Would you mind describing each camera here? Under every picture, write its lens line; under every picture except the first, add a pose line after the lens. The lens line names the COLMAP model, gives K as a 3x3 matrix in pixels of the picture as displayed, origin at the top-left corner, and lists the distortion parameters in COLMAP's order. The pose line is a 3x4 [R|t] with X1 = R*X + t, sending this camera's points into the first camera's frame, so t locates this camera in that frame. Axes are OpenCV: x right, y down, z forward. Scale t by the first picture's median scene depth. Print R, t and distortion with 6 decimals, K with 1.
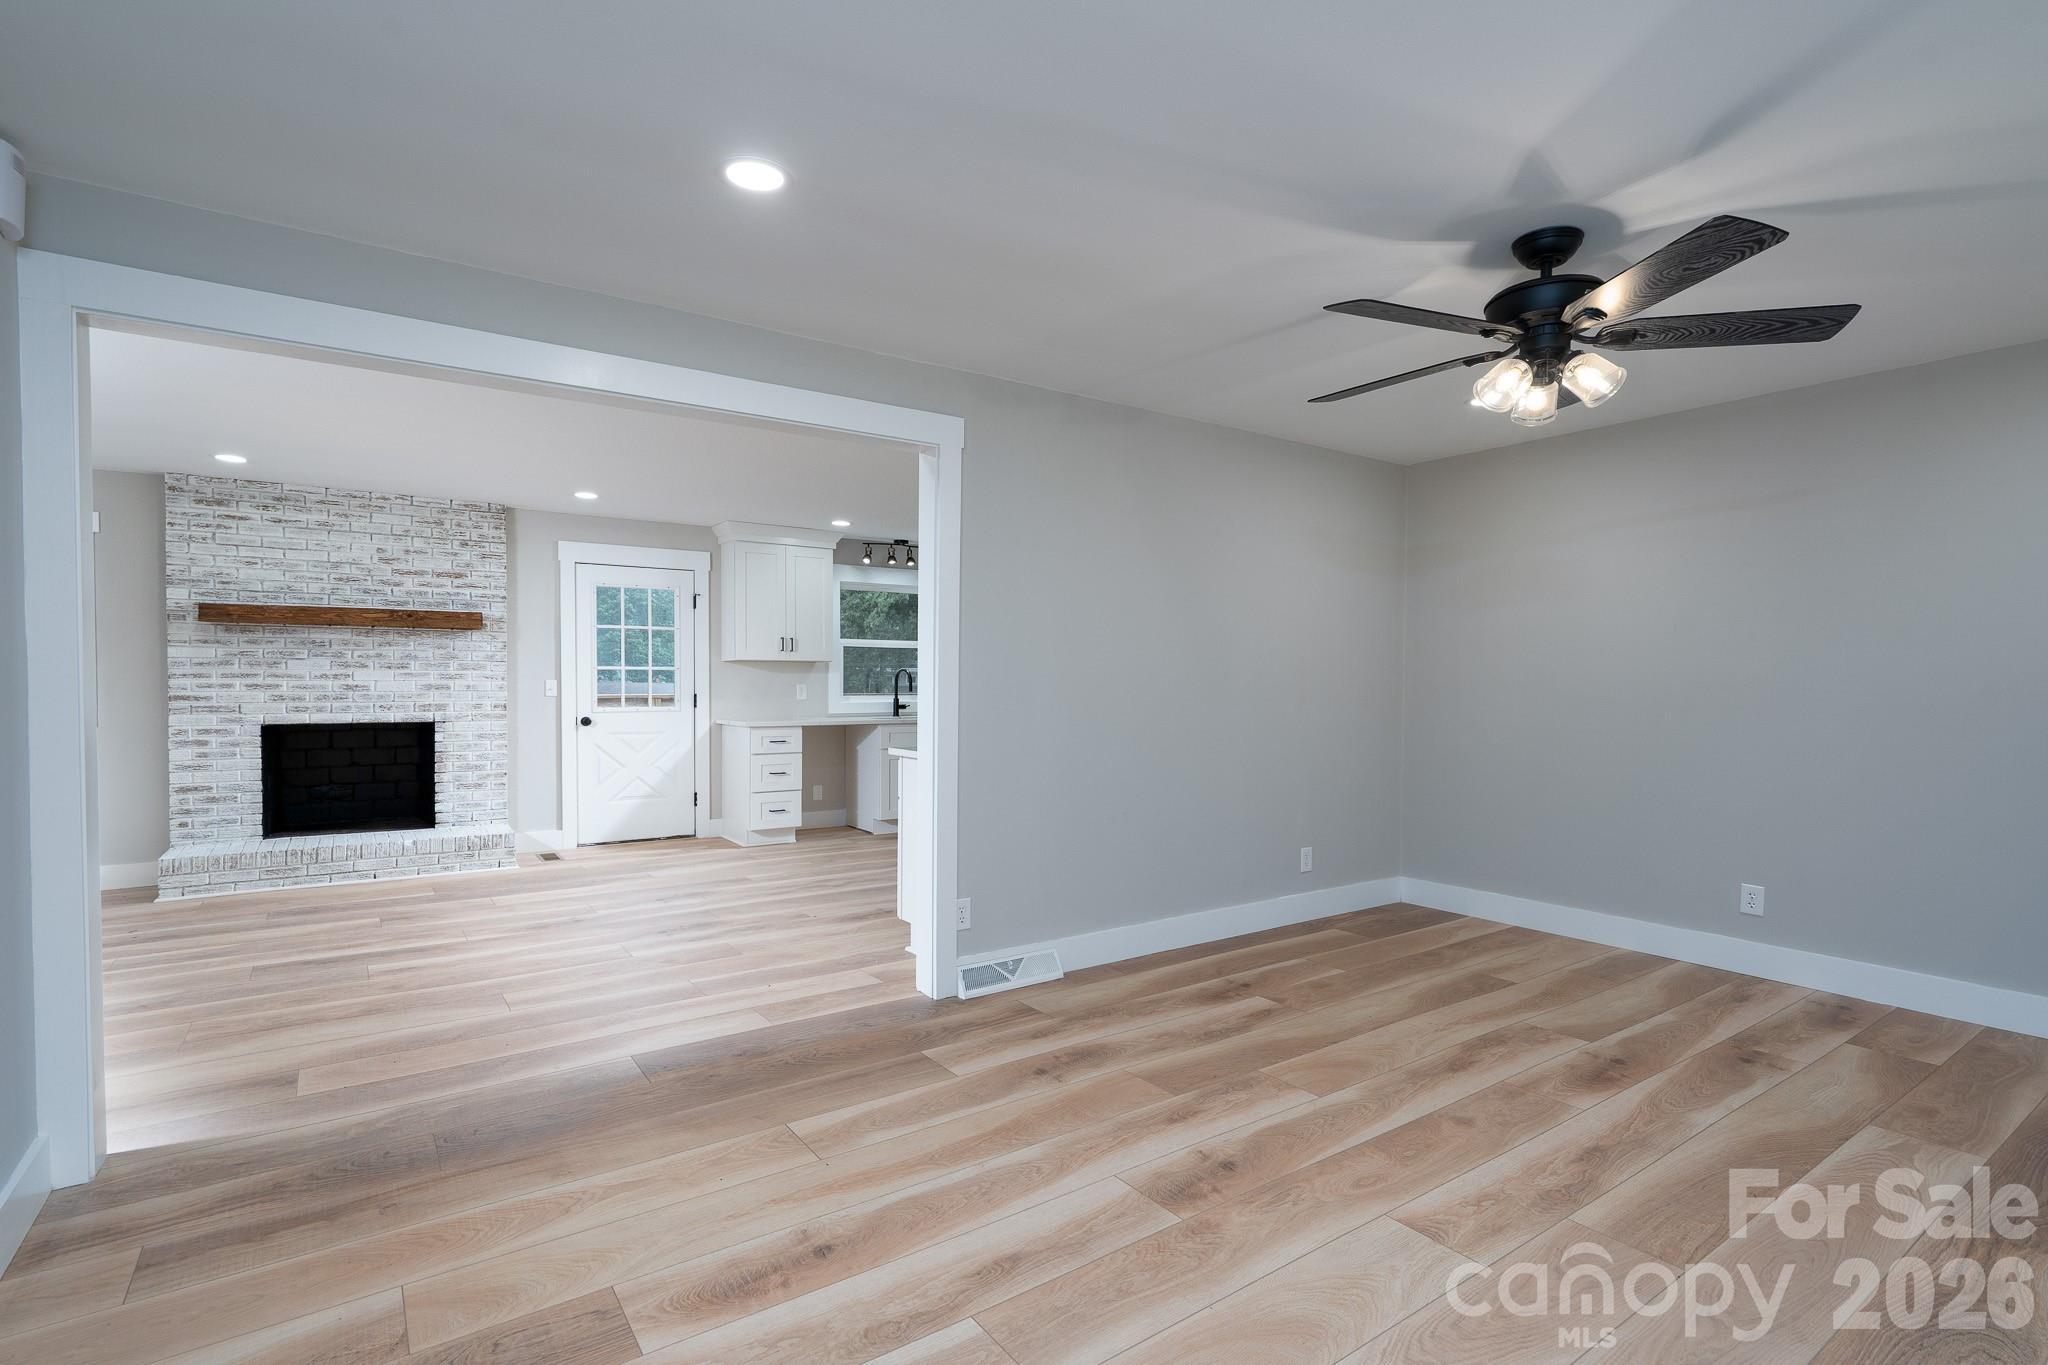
lens RADIAL K [[940.0, 0, 988.7], [0, 940.0, 694.4], [0, 0, 1]] dist [0.004160, 0.000712]
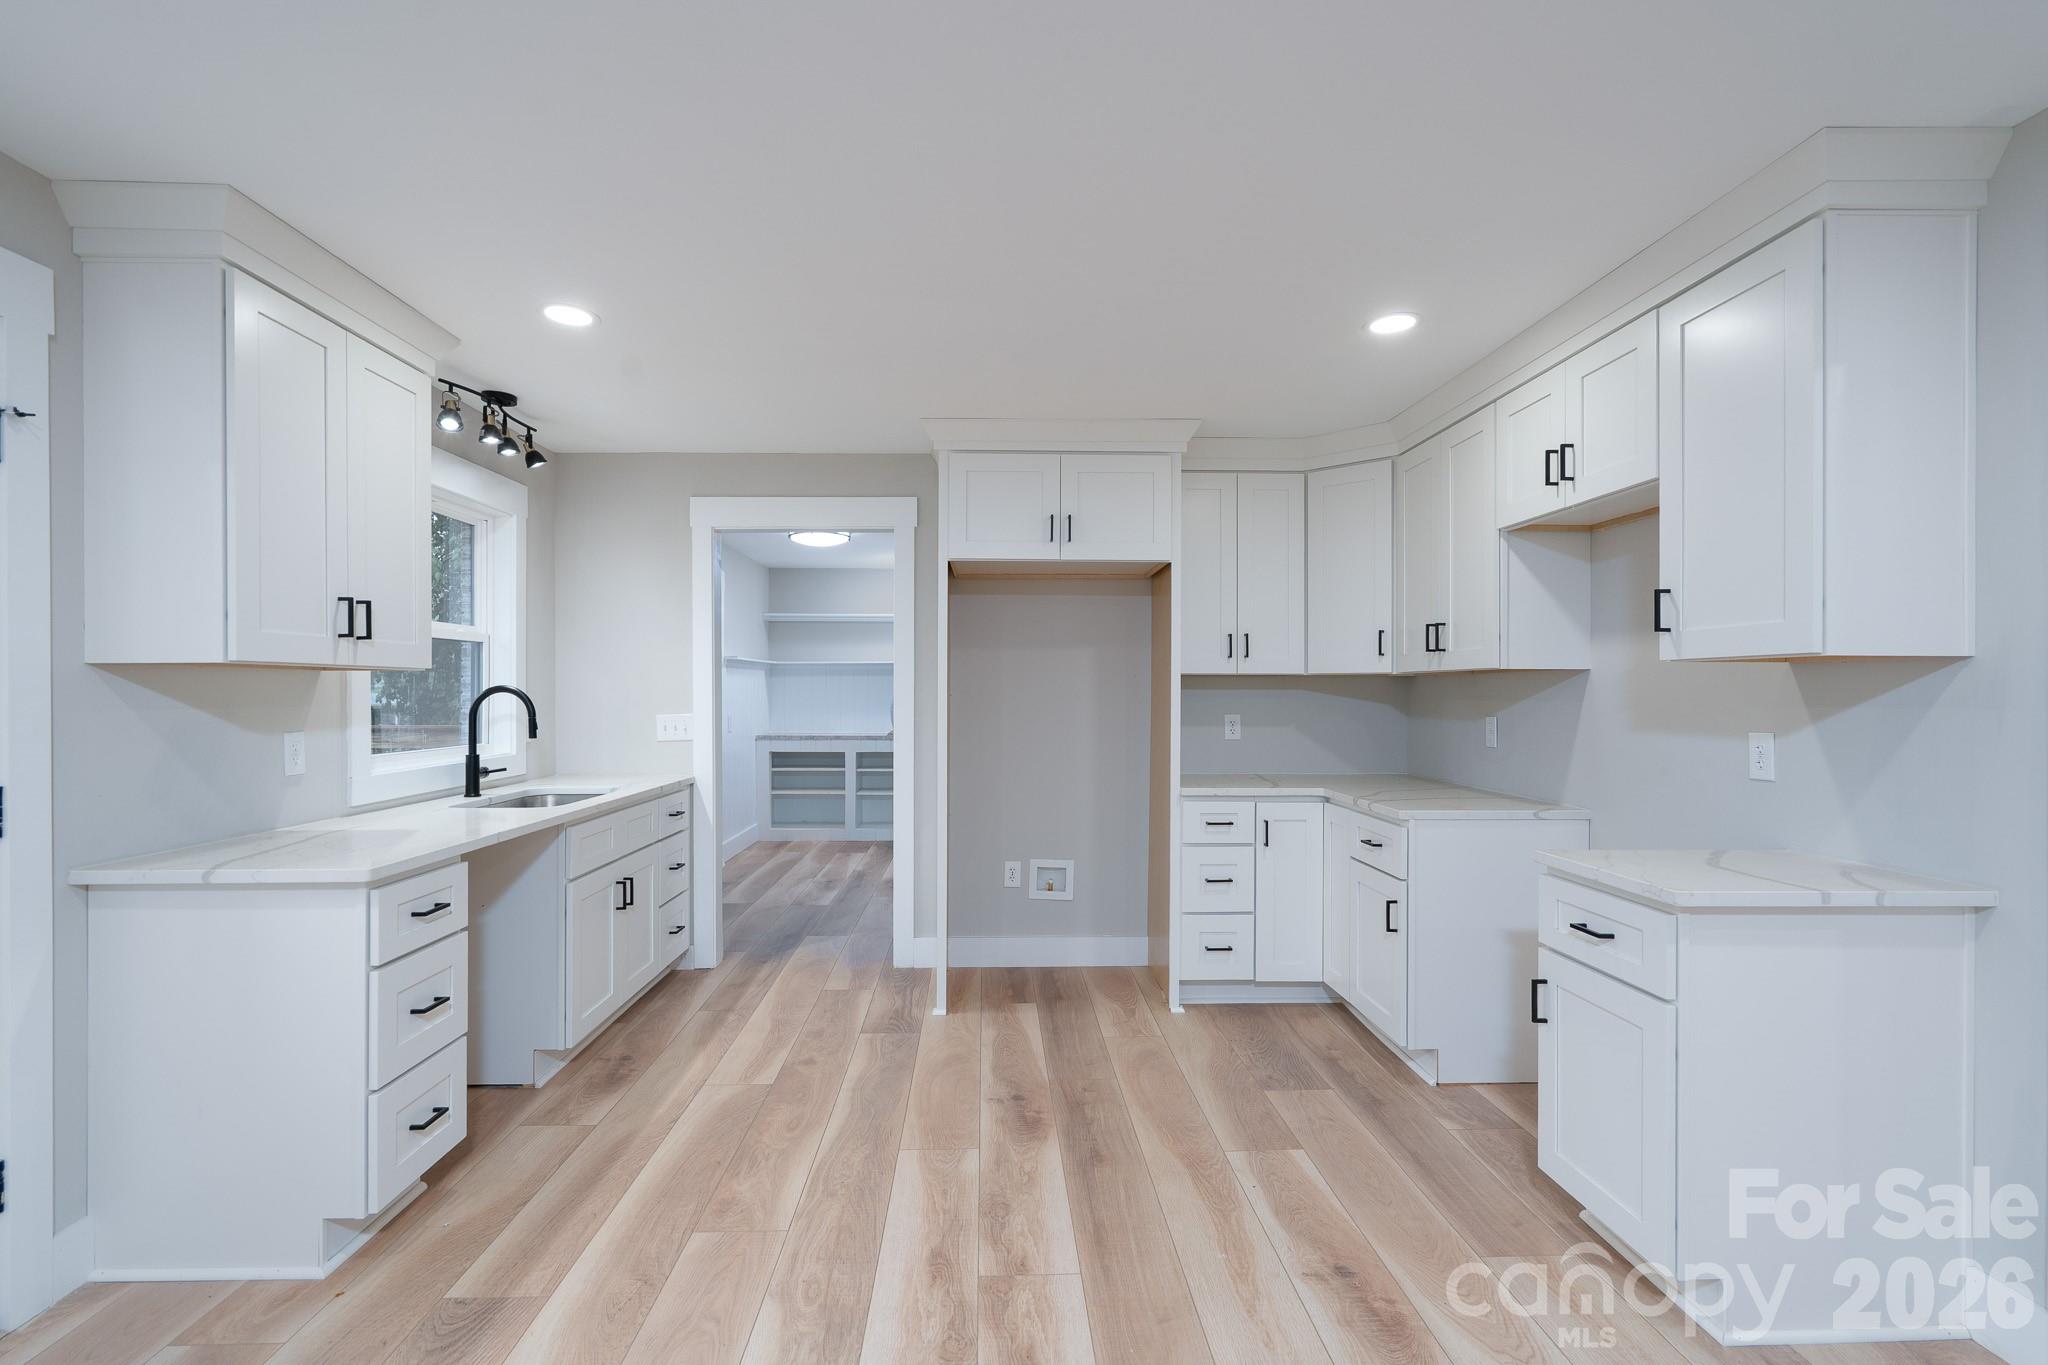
lens RADIAL K [[983.1, 0, 1023.8], [0, 983.1, 691.6], [0, 0, 1]] dist [0.000216, 0.000302]
pose [[0.540279, -0.001107, 0.841485, -0.515948], [0.010562, 0.999929, -0.005465, -0.029515], [-0.841419, 0.011840, 0.540253, 0.807435]]
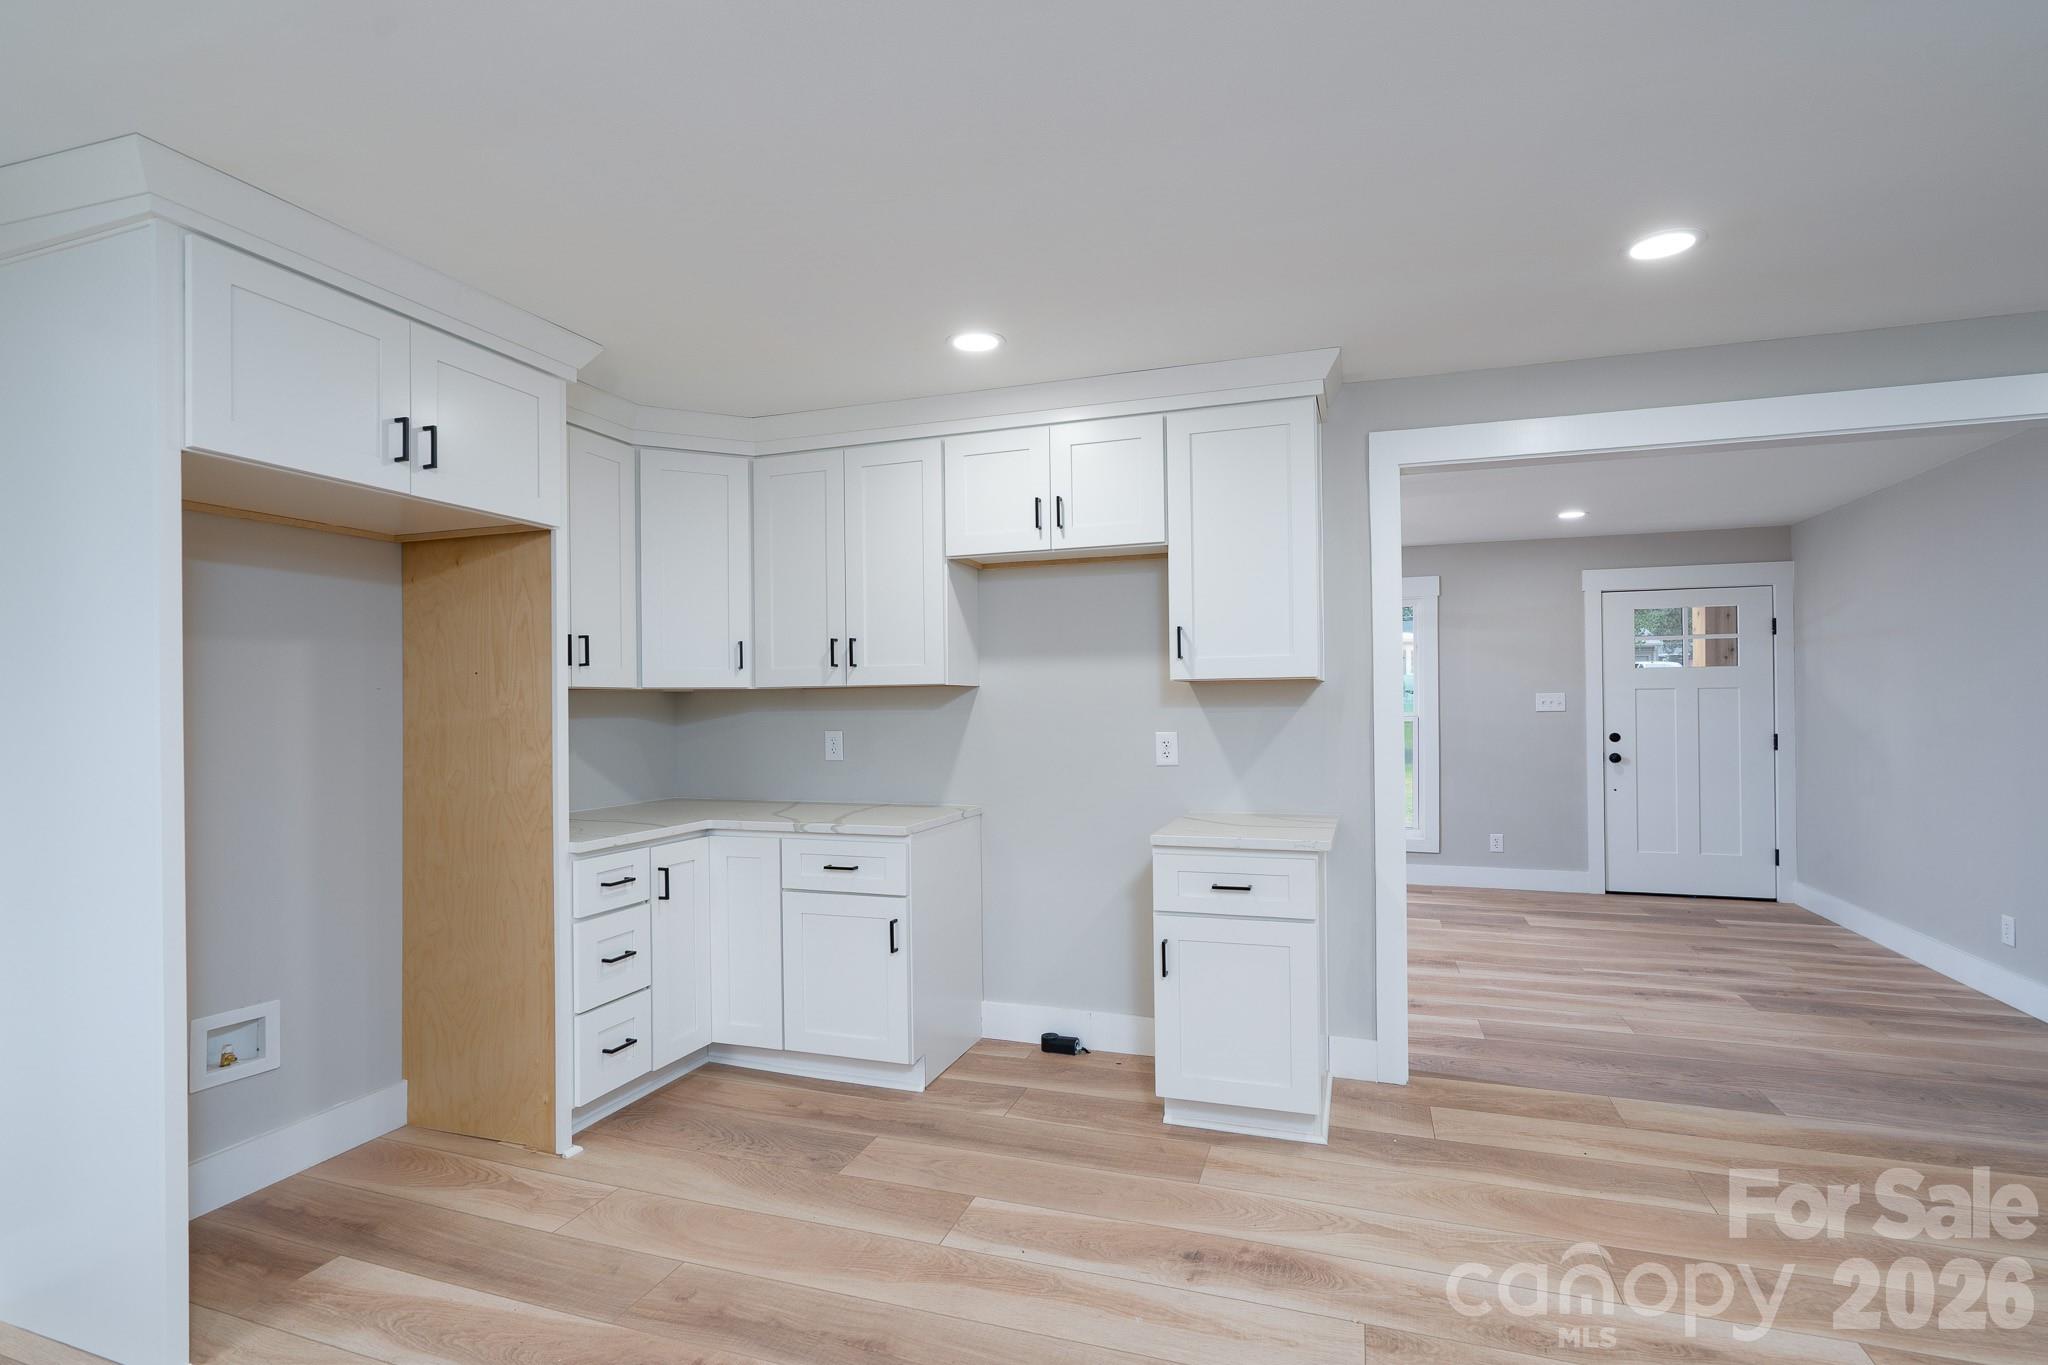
lens RADIAL K [[941.5, 0, 1029.0], [0, 941.5, 696.4], [0, 0, 1]] dist [-0.001611, 0.000218]
pose [[-0.593068, 0.010290, 0.805087, -0.389850], [0.020893, 0.999778, 0.002612, -0.036203], [-0.804881, 0.018370, -0.593151, 1.218870]]
